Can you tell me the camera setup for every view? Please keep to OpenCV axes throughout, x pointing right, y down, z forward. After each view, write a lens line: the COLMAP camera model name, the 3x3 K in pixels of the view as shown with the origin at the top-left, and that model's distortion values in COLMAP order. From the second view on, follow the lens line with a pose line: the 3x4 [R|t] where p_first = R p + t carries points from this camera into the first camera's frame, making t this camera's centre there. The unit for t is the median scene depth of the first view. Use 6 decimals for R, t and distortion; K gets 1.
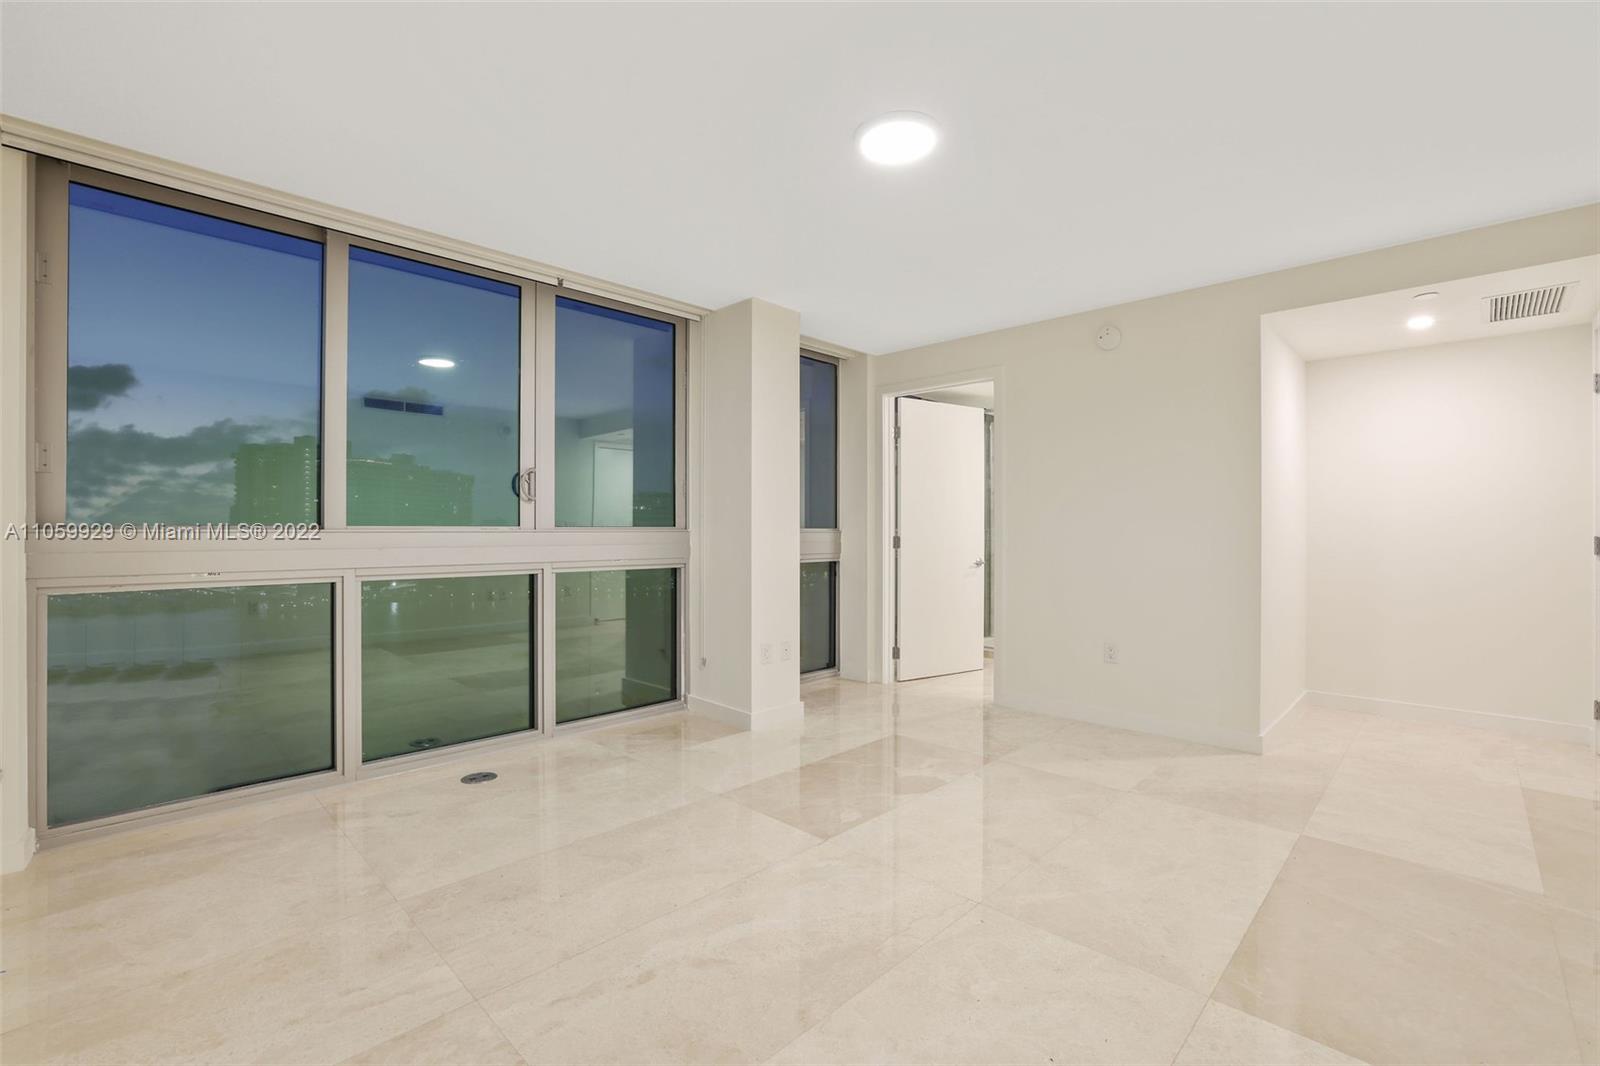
lens RADIAL K [[694.7, 0, 774.2], [0, 694.7, 529.8], [0, 0, 1]] dist [-0.036816, 0.015413]
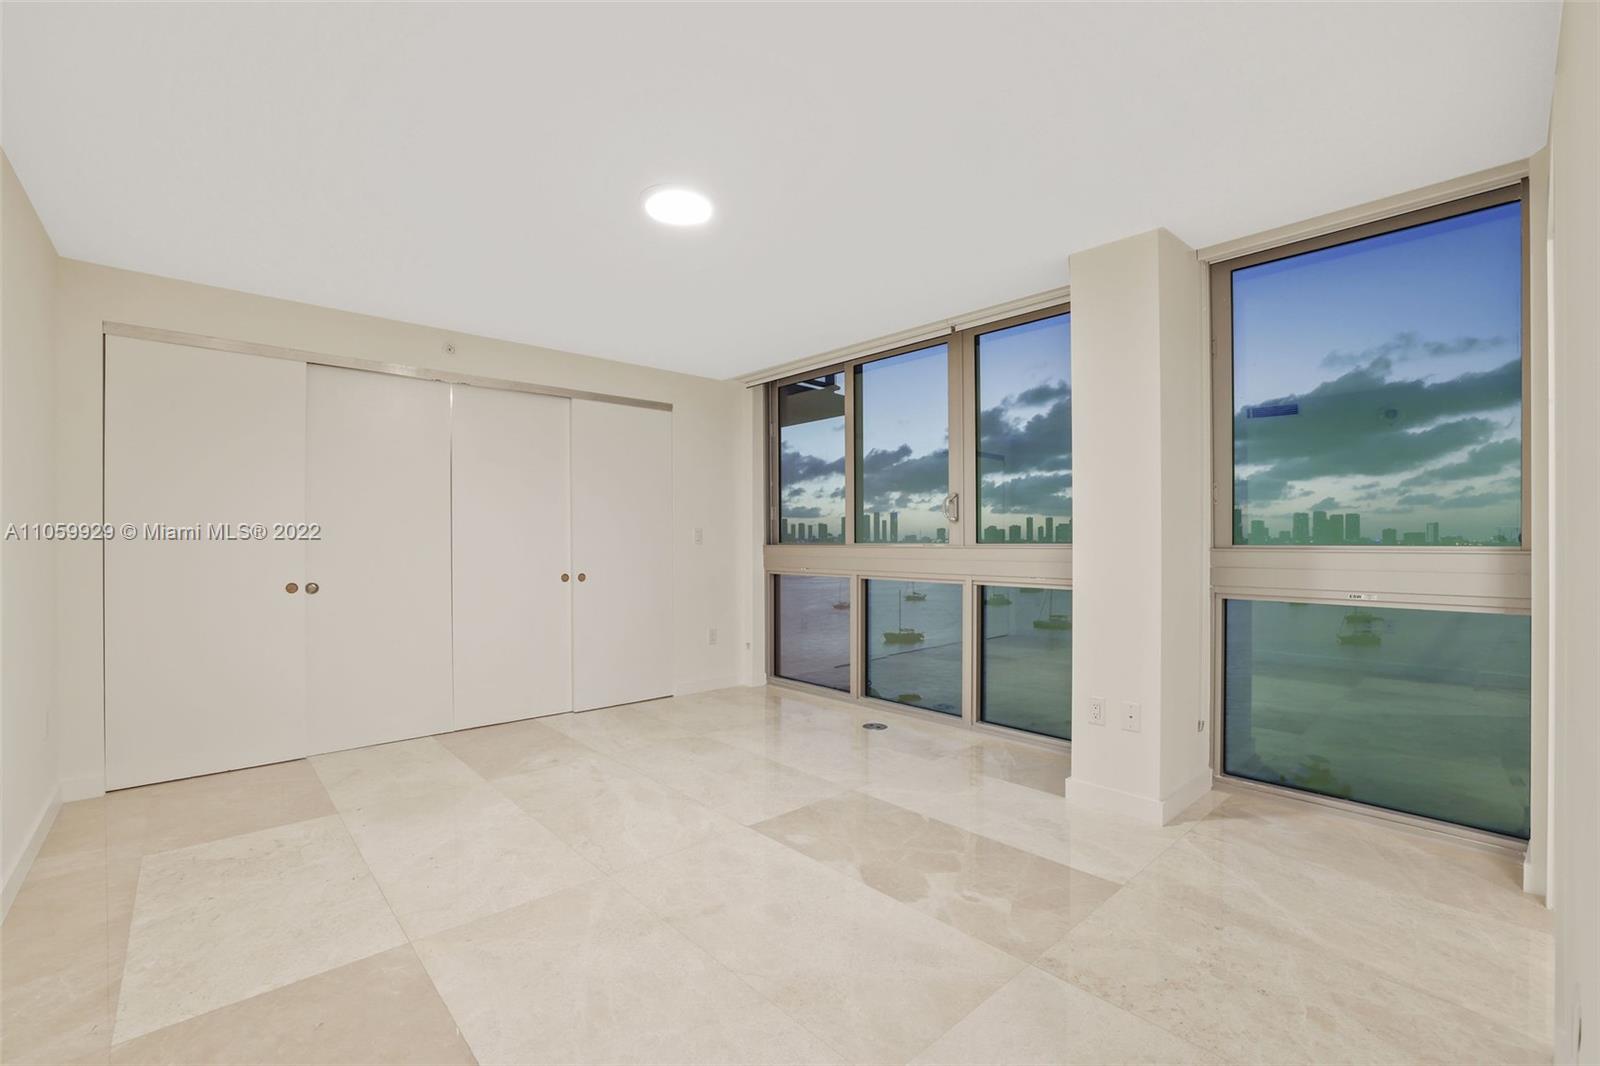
lens RADIAL K [[694.7, 0, 810.4], [0, 694.7, 526.3], [0, 0, 1]] dist [-0.036816, 0.015413]
pose [[-0.031529, -0.025508, -0.999177, 0.887041], [0.002320, 0.999670, -0.025594, -0.002906], [0.999500, -0.003125, -0.031459, 0.844849]]
